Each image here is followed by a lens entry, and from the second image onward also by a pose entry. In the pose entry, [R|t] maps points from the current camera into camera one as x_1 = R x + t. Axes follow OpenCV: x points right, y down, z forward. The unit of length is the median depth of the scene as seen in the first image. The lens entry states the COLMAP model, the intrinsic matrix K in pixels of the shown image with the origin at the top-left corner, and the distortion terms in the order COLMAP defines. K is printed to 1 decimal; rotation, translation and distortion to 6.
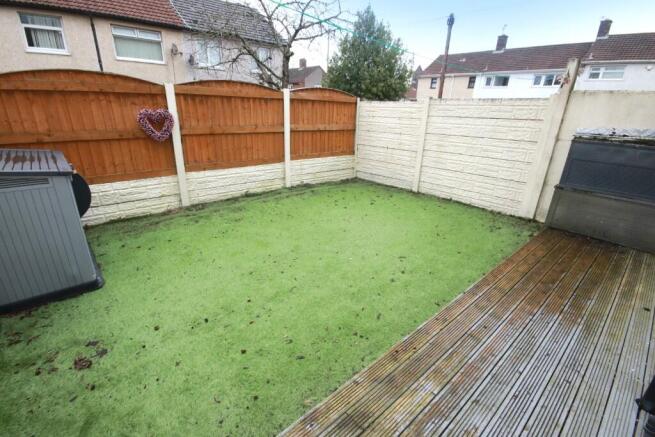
lens RADIAL K [[303.2, 0, 327.2], [0, 303.2, 219.9], [0, 0, 1]] dist [-0.001999, -0.002938]
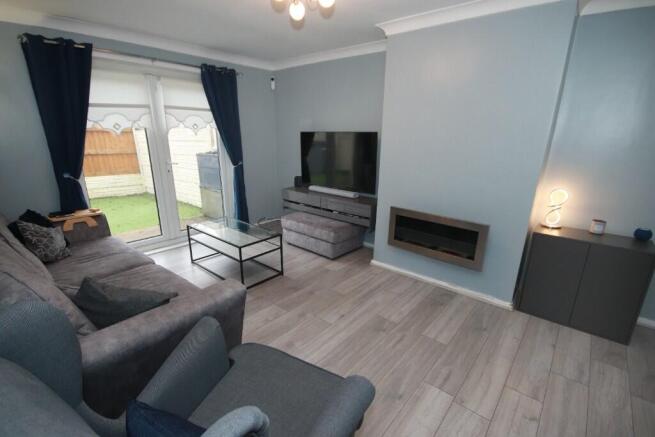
lens RADIAL K [[303.2, 0, 329.7], [0, 303.2, 220.3], [0, 0, 1]] dist [-0.001999, -0.002938]
pose [[0.992128, -0.046474, 0.116283, 0.807782], [0.054451, 0.996307, -0.066387, 0.106381], [-0.112768, 0.072196, 0.990995, -0.307168]]
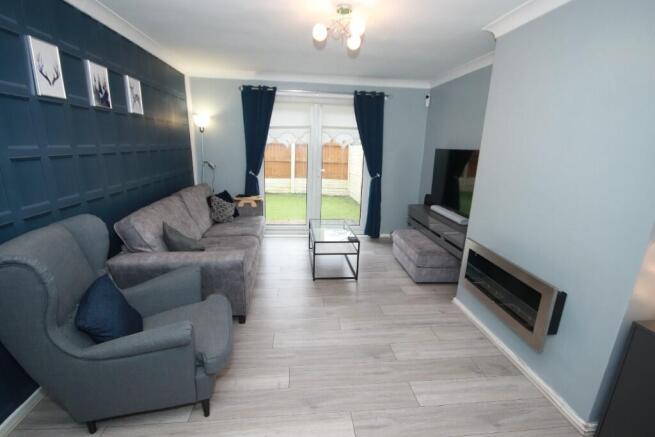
lens RADIAL K [[303.2, 0, 327.8], [0, 303.2, 220.3], [0, 0, 1]] dist [-0.001999, -0.002938]
pose [[0.808700, 0.144618, -0.570167, 1.044865], [-0.214298, 0.975126, -0.056618, 0.097394], [0.547796, 0.167972, 0.819576, -0.278278]]
